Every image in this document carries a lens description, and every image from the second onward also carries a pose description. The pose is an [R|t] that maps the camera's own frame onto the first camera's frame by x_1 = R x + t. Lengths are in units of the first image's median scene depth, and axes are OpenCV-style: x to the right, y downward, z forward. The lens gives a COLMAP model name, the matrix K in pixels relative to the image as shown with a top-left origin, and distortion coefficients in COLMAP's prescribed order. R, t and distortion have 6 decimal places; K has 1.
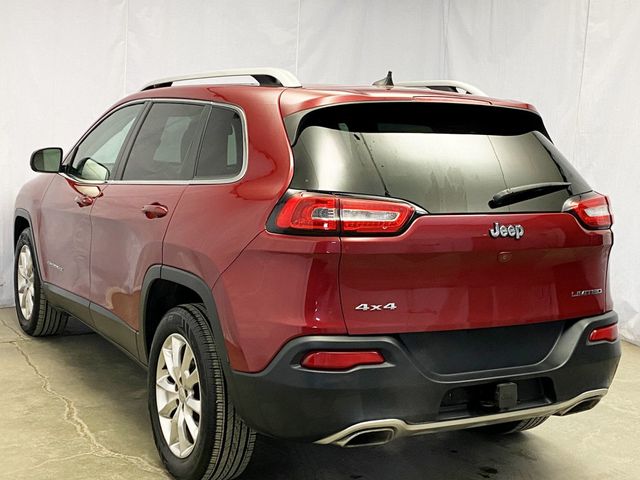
lens RADIAL K [[905.8, 0, 288.6], [0, 905.8, 248.3], [0, 0, 1]] dist [0.114753, 0.000000]
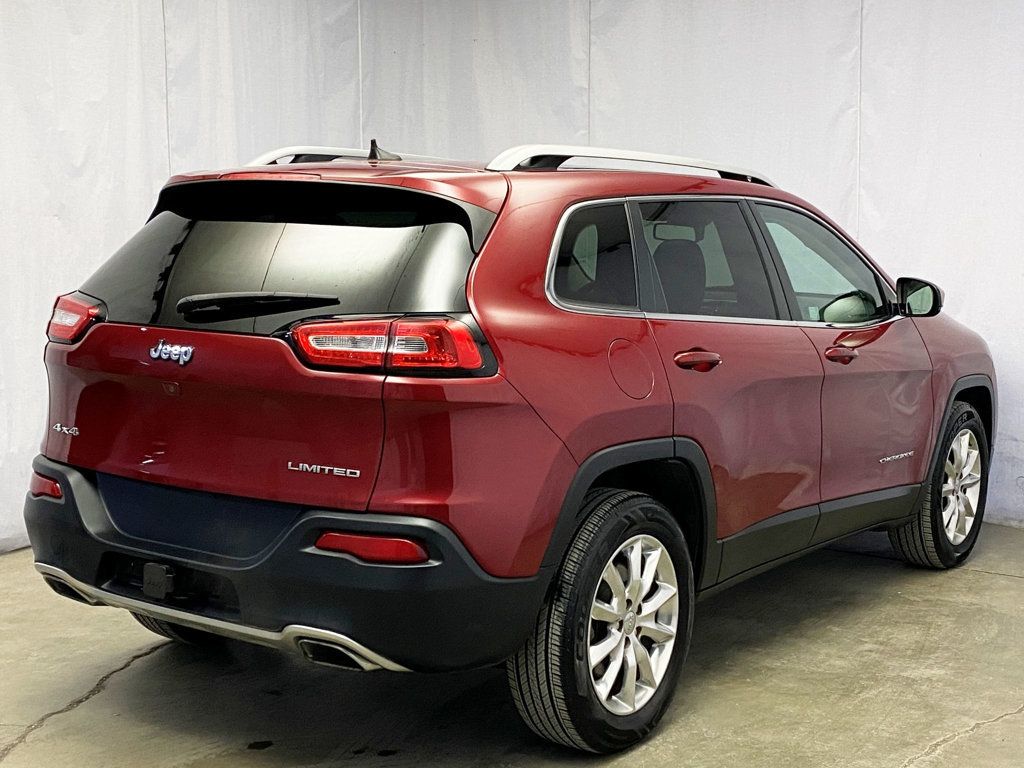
lens RADIAL K [[1449.3, 0, 508.4], [0, 1449.3, 381.3], [0, 0, 1]] dist [0.114753, 0.000000]
pose [[0.441331, 0.069524, -0.894647, 1.384099], [-0.122939, 0.992278, 0.016465, -0.047794], [0.888883, 0.102720, 0.446470, 0.719049]]
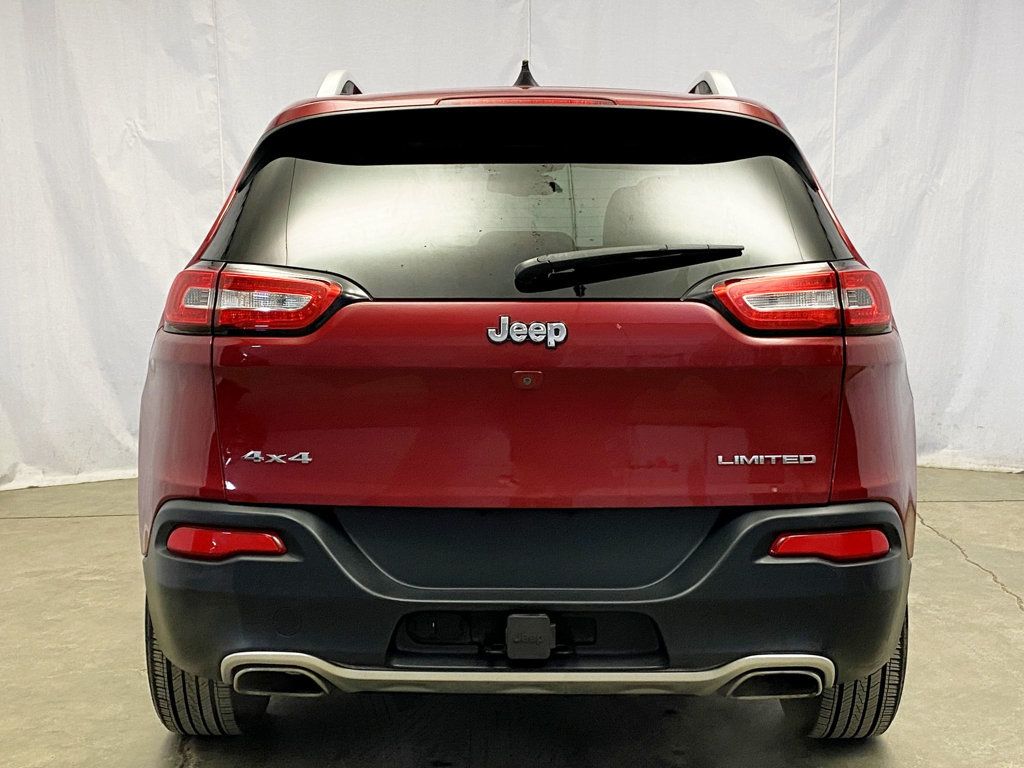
lens RADIAL K [[1449.3, 0, 520.3], [0, 1449.3, 366.4], [0, 0, 1]] dist [0.114753, 0.000000]
pose [[0.869256, 0.015931, -0.494106, 0.658890], [-0.031217, 0.999255, -0.022701, 0.021073], [0.493376, 0.035158, 0.869105, 0.245449]]
